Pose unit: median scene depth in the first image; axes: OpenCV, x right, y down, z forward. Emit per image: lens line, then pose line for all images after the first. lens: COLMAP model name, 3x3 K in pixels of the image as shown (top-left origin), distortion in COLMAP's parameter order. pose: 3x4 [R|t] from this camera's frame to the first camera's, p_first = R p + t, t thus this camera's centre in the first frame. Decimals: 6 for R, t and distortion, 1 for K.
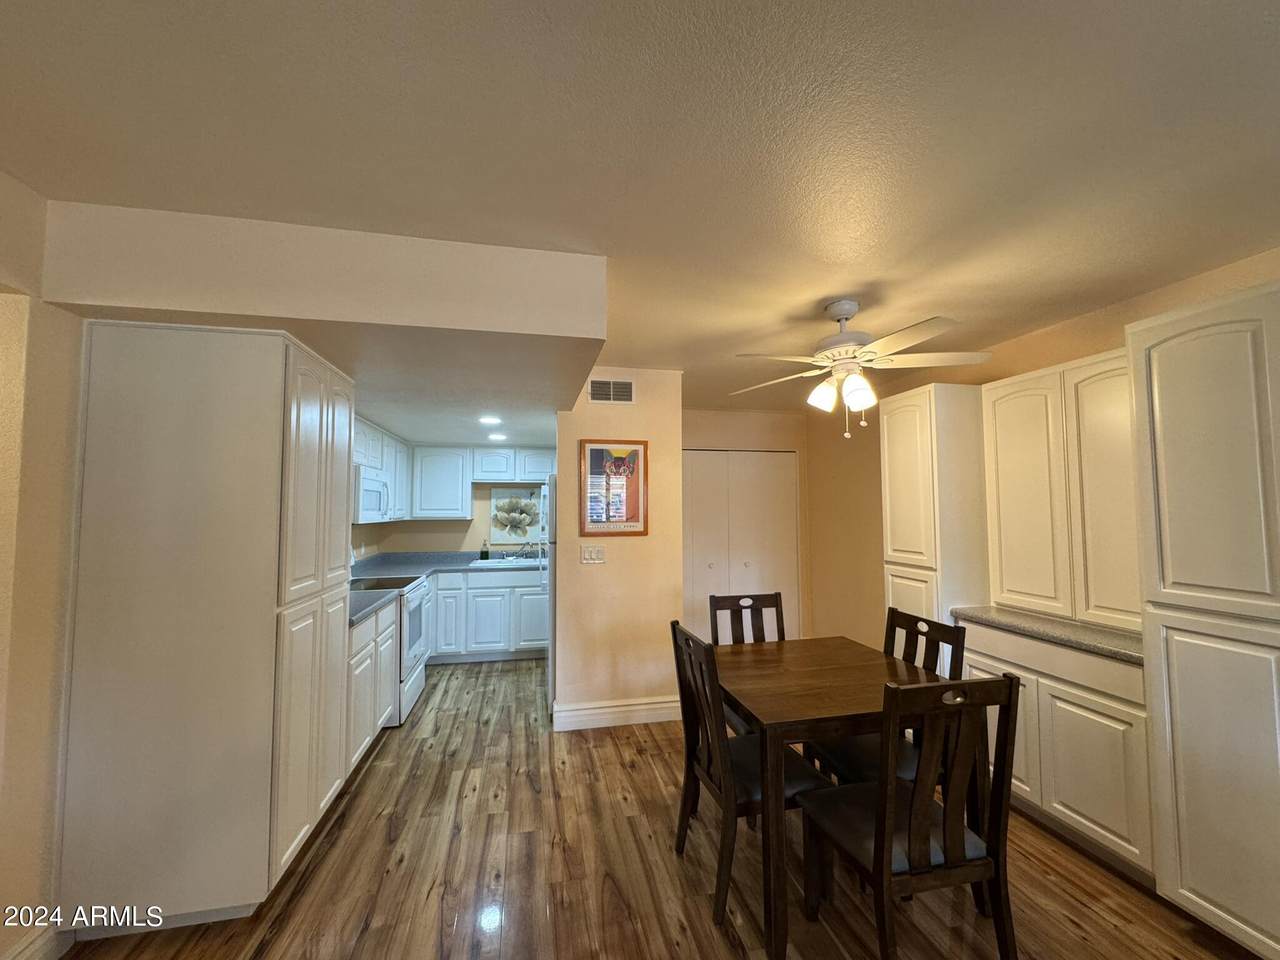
lens RADIAL K [[514.8, 0, 638.4], [0, 514.8, 479.9], [0, 0, 1]] dist [0.001638, 0.000046]
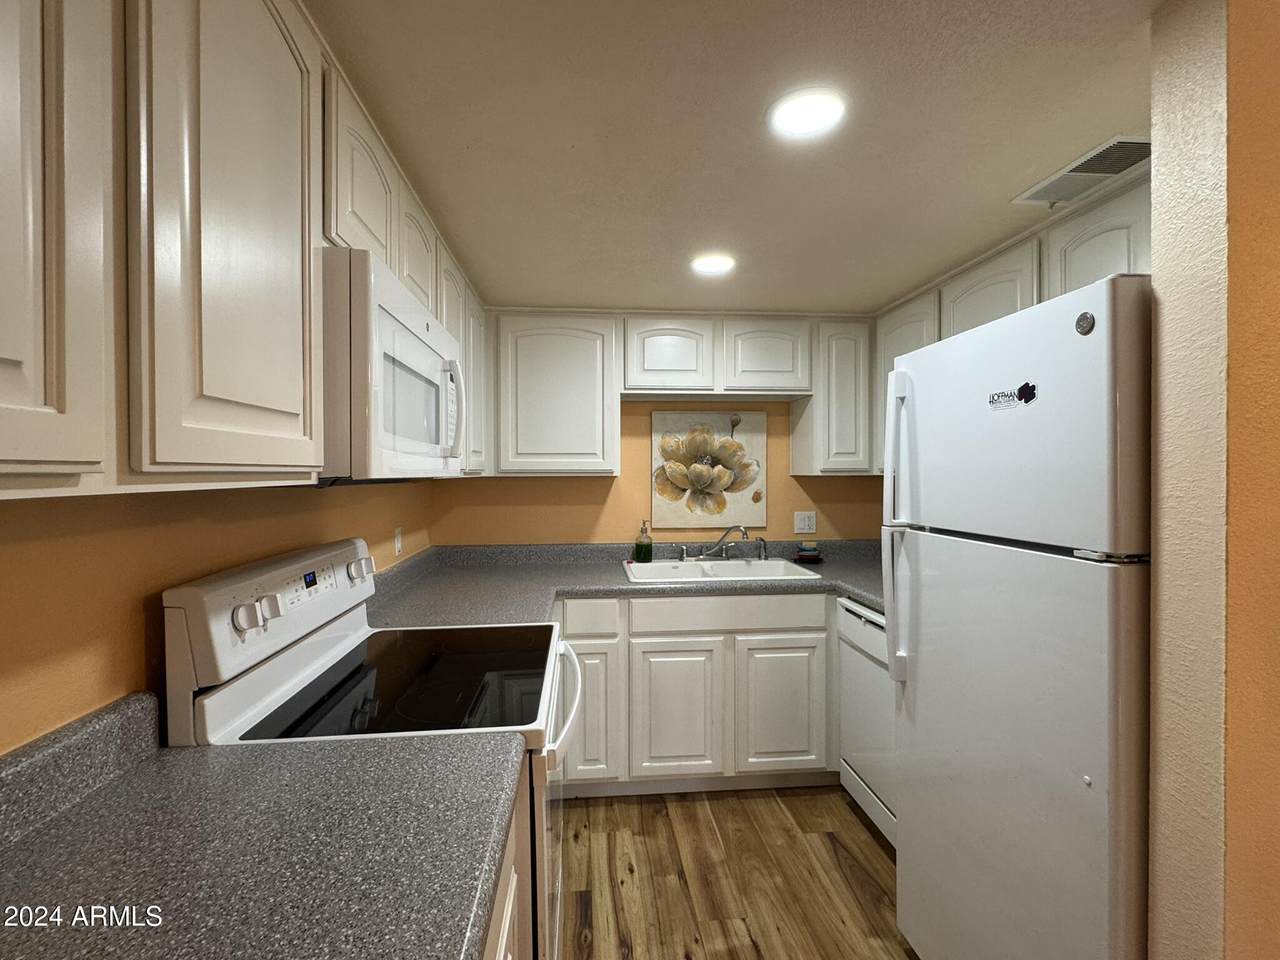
lens RADIAL K [[595.8, 0, 640.5], [0, 595.8, 477.5], [0, 0, 1]] dist [-0.002458, -0.000107]
pose [[0.993461, 0.001397, -0.114167, -0.236444], [0.005884, 0.997970, 0.063414, 0.042622], [0.114024, -0.063671, 0.991436, 0.456003]]
